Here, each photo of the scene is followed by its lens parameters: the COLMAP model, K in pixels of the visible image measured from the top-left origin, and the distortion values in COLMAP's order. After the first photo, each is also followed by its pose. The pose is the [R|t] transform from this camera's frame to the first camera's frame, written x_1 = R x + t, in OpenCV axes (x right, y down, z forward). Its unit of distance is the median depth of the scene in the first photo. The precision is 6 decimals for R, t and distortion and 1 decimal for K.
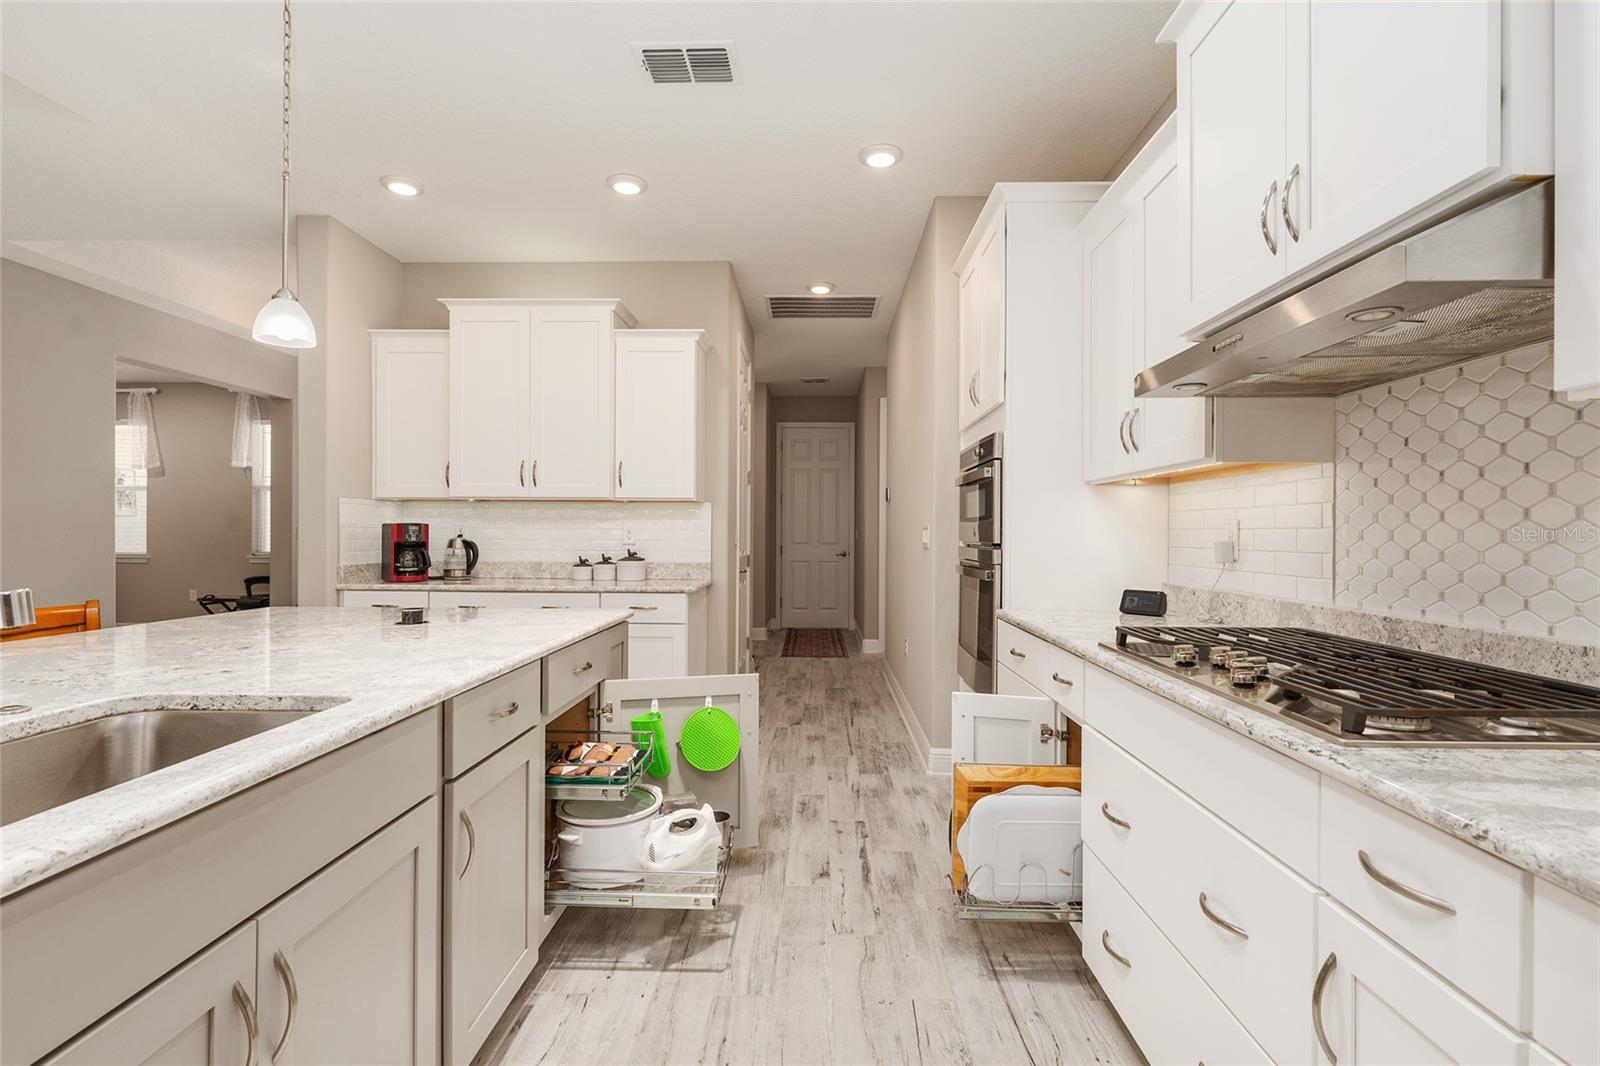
lens RADIAL K [[770.8, 0, 792.7], [0, 770.8, 527.3], [0, 0, 1]] dist [-0.000701, 0.000109]
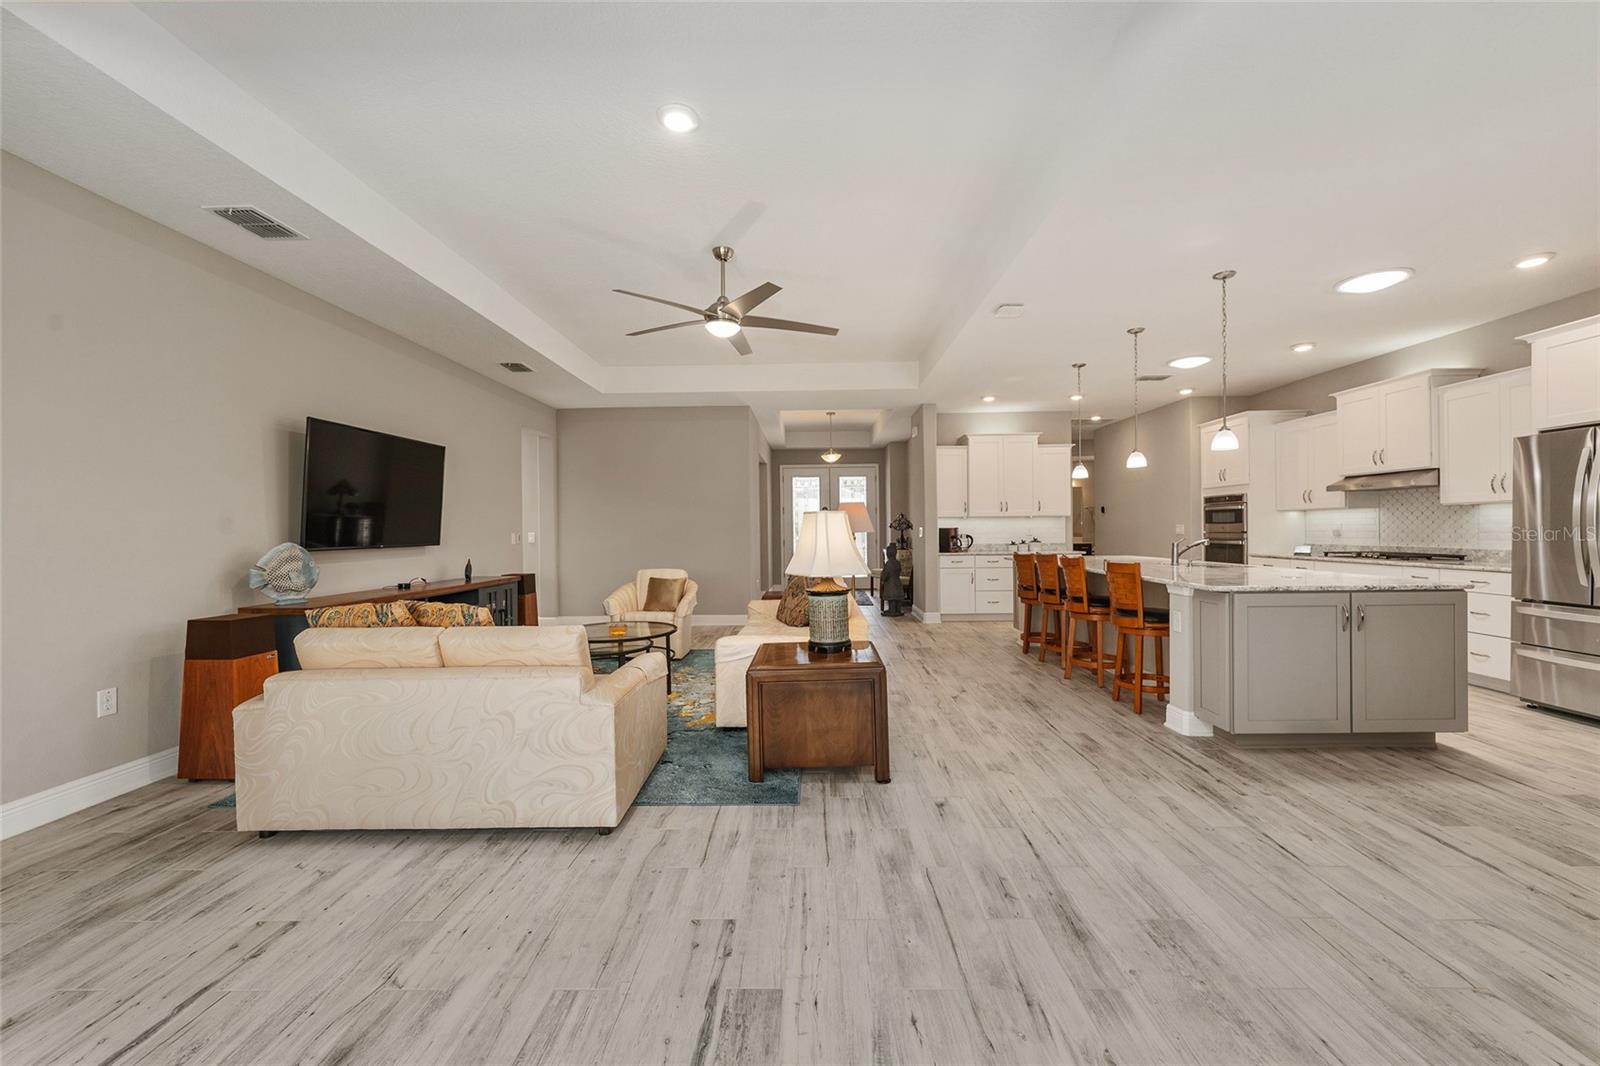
lens RADIAL K [[636.5, 0, 788.1], [0, 636.5, 537.8], [0, 0, 1]] dist [-0.001640, 0.000807]
pose [[0.999903, -0.011449, -0.007937, -1.621123], [0.011568, 0.999820, 0.015059, -0.013927], [0.007763, -0.015149, 0.999855, -1.600337]]
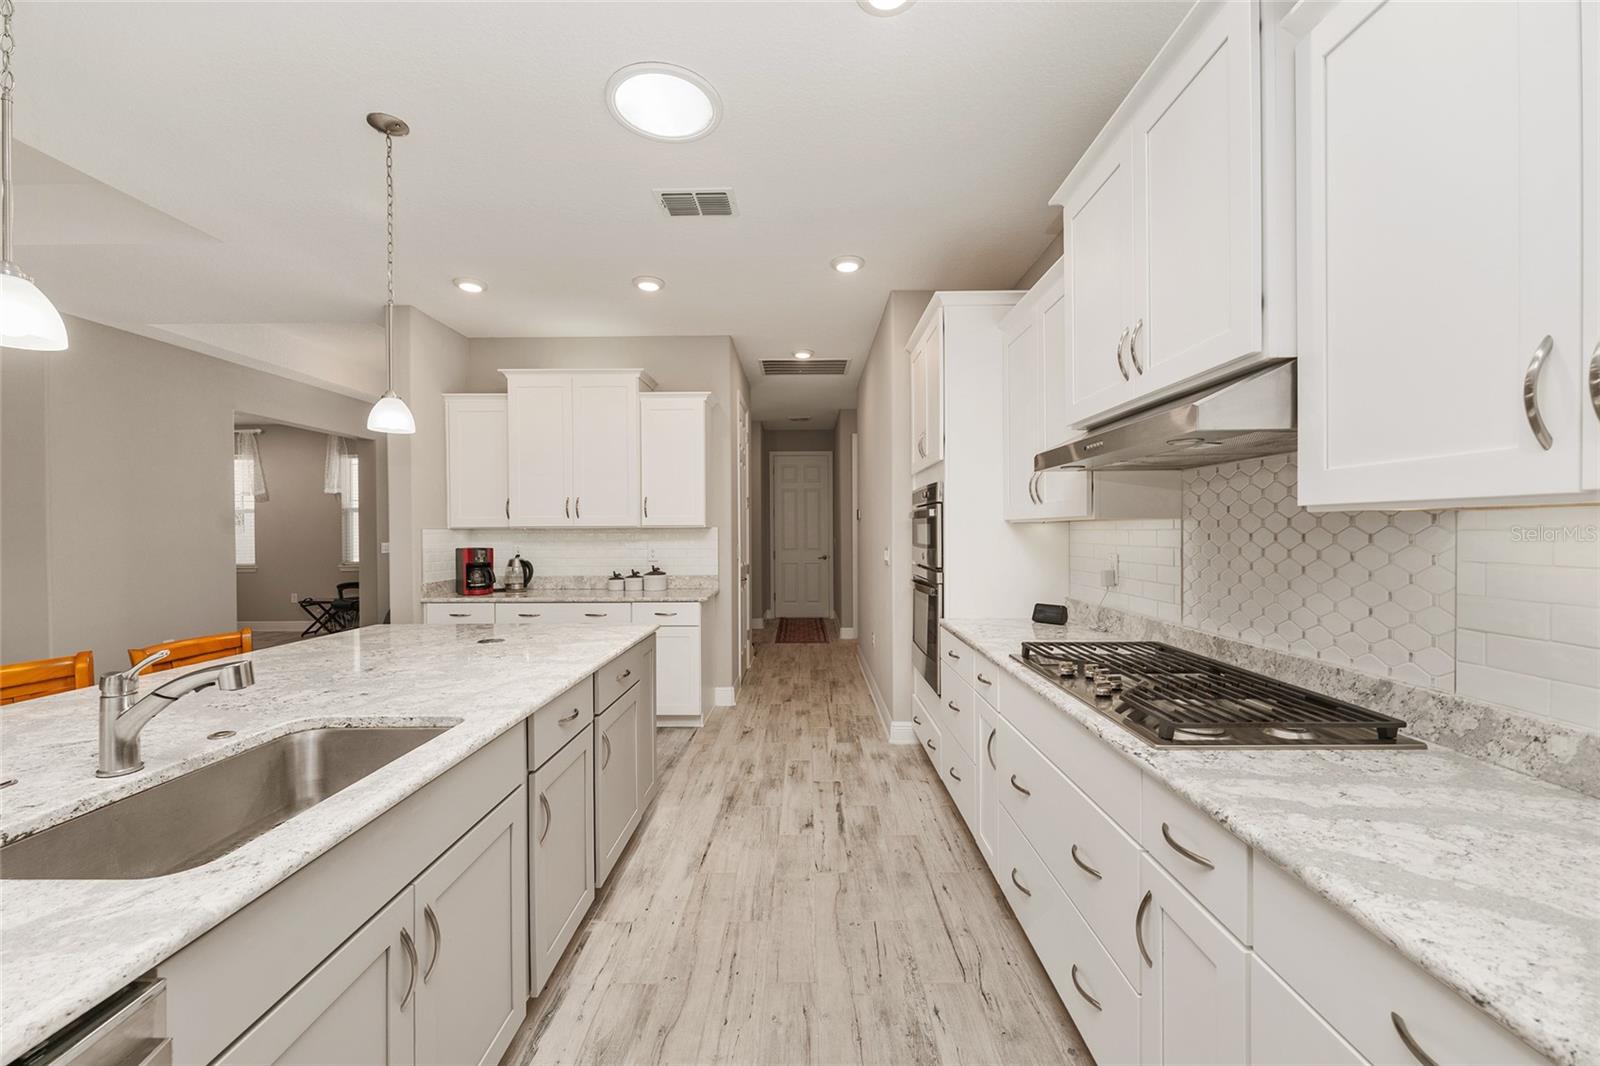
lens RADIAL K [[636.5, 0, 794.4], [0, 636.5, 529.8], [0, 0, 1]] dist [-0.001640, 0.000807]
pose [[0.999798, -0.011656, 0.016402, 0.004023], [0.011544, 0.999909, 0.006923, -0.059581], [-0.016482, -0.006732, 0.999842, -0.077095]]
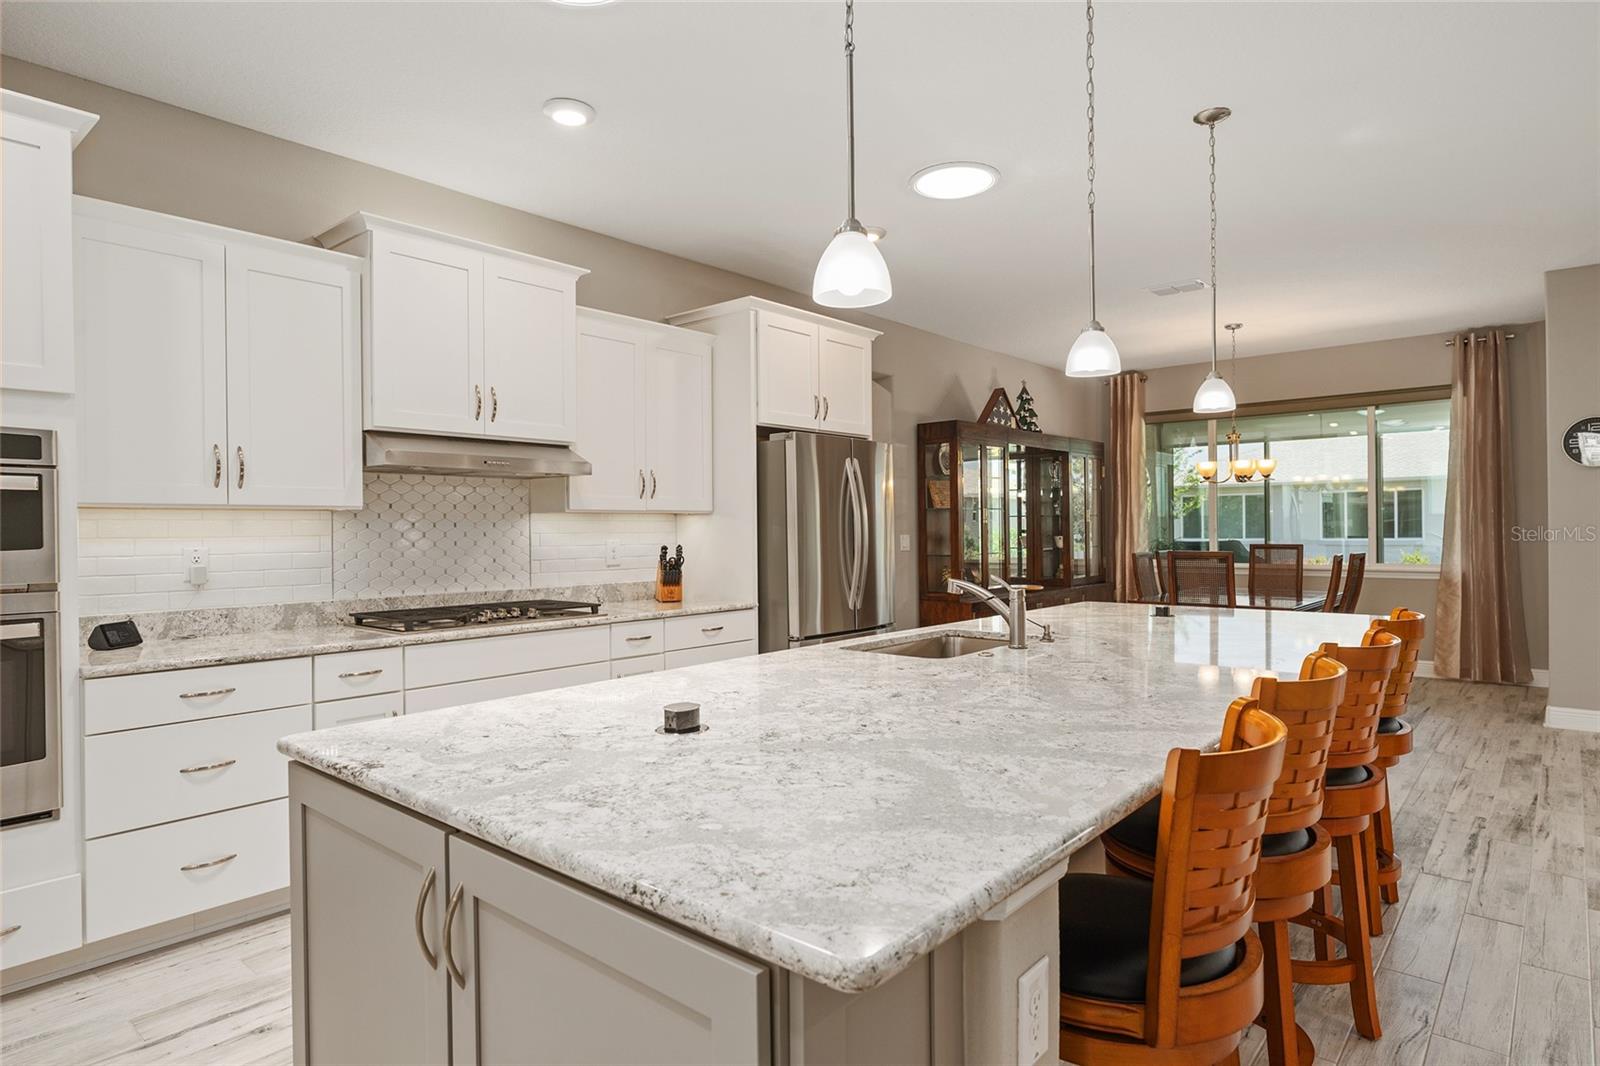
lens RADIAL K [[864.8, 0, 800.5], [0, 864.8, 532.6], [0, 0, 1]] dist [-0.000743, 0.000594]
pose [[-0.770729, 0.001851, 0.637160, -0.897053], [0.004351, 0.999988, 0.002359, -0.028962], [-0.637148, 0.004590, -0.770728, 1.316462]]
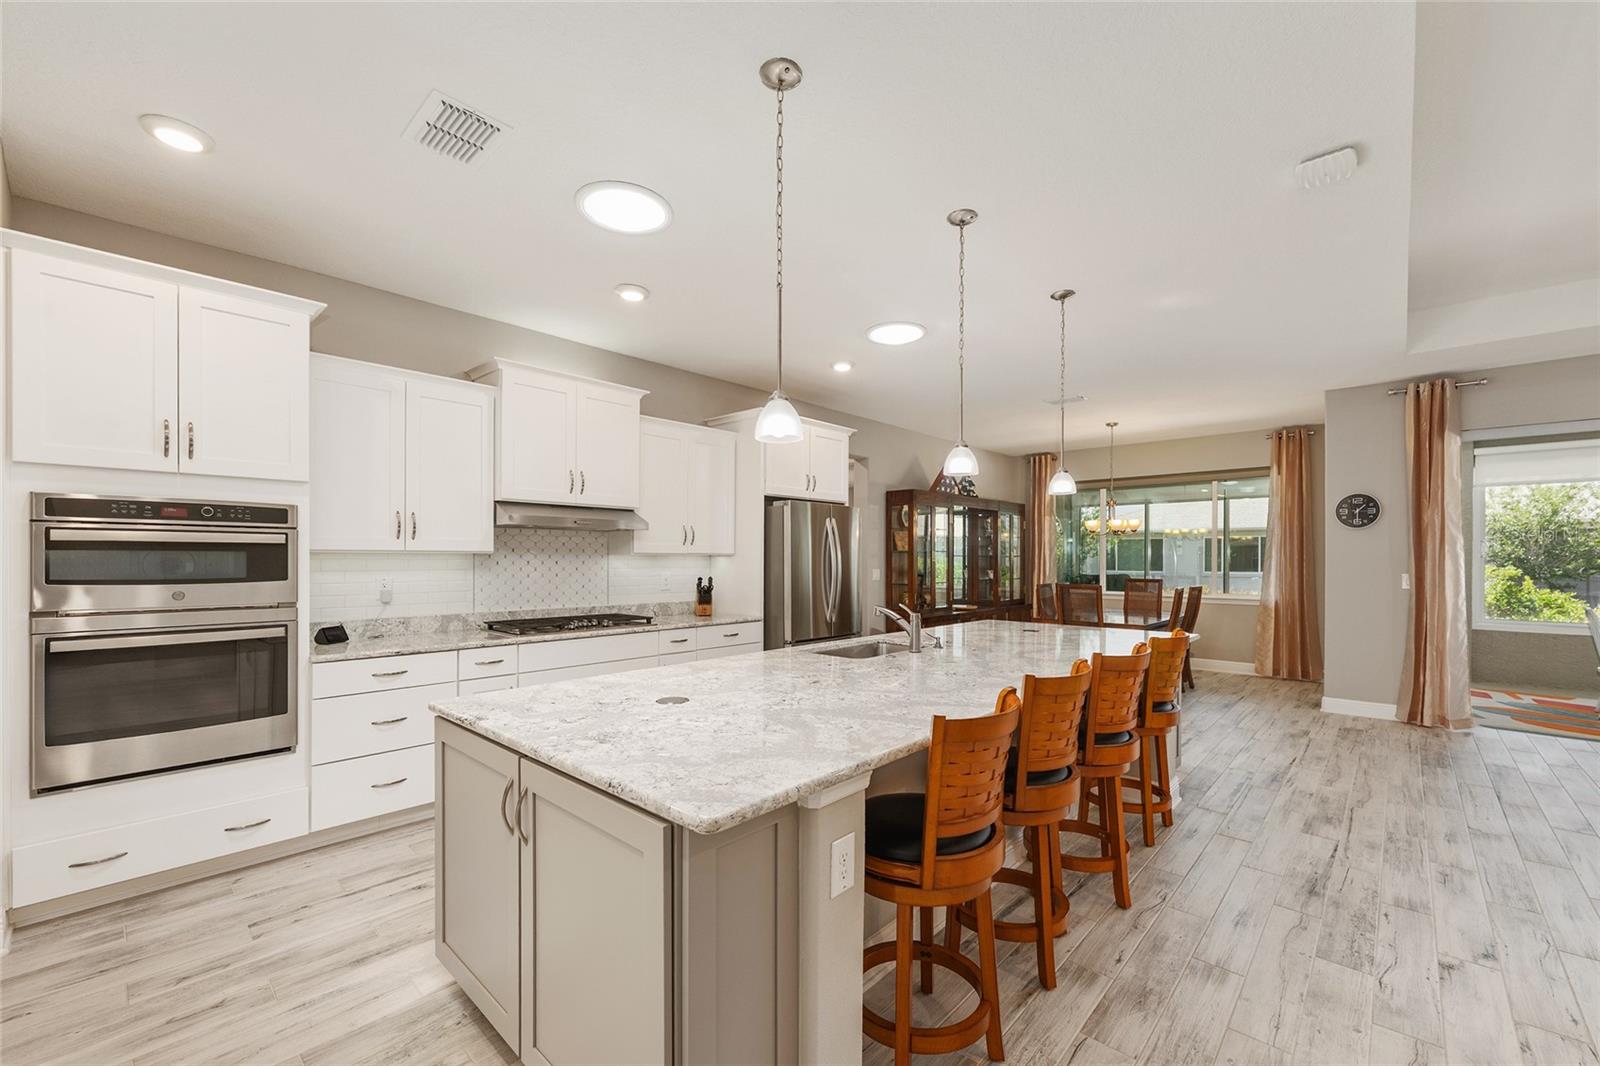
lens RADIAL K [[636.5, 0, 812.7], [0, 636.5, 557.7], [0, 0, 1]] dist [-0.001640, 0.000807]
pose [[-0.757051, -0.004202, 0.653342, -1.053187], [-0.007558, 0.999969, -0.002327, -0.055088], [-0.653312, -0.006699, -0.757059, 1.354017]]
